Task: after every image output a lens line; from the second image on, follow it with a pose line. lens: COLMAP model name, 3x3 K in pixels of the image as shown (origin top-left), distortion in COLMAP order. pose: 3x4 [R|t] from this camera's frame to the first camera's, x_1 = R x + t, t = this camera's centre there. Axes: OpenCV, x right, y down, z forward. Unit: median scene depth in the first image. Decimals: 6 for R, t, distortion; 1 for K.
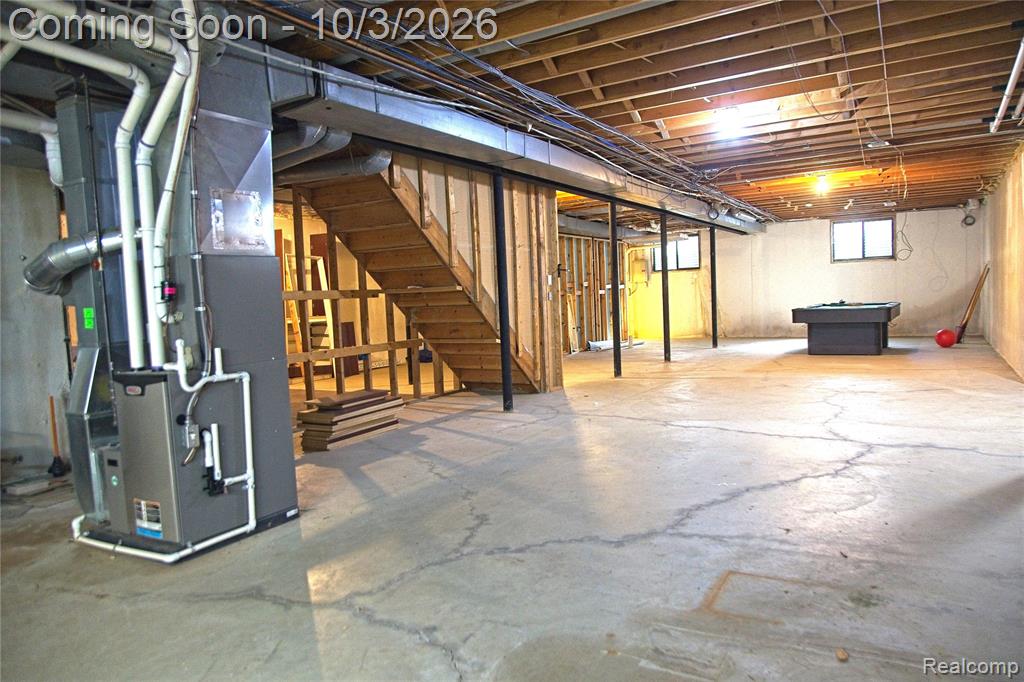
lens RADIAL K [[679.8, 0, 518.7], [0, 679.8, 339.8], [0, 0, 1]] dist [0.023252, -0.038902]
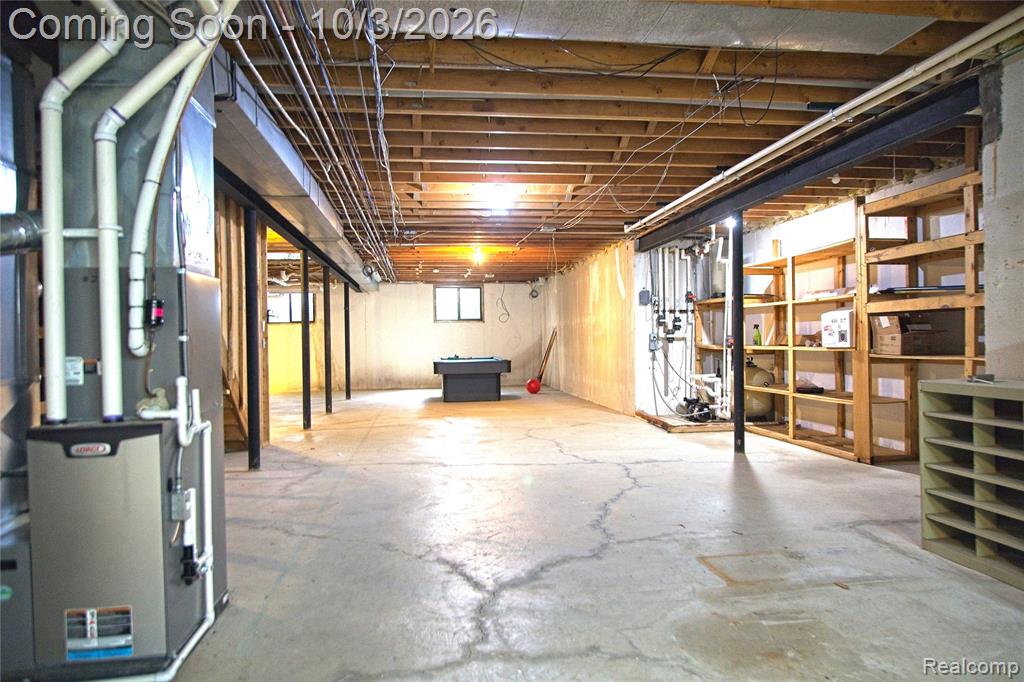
lens RADIAL K [[679.8, 0, 518.7], [0, 679.8, 339.8], [0, 0, 1]] dist [0.023252, -0.038902]
pose [[0.786938, 0.030459, 0.616280, -0.646471], [0.020714, 0.996914, -0.075721, 0.022880], [-0.616684, 0.072353, 0.783878, 0.162887]]
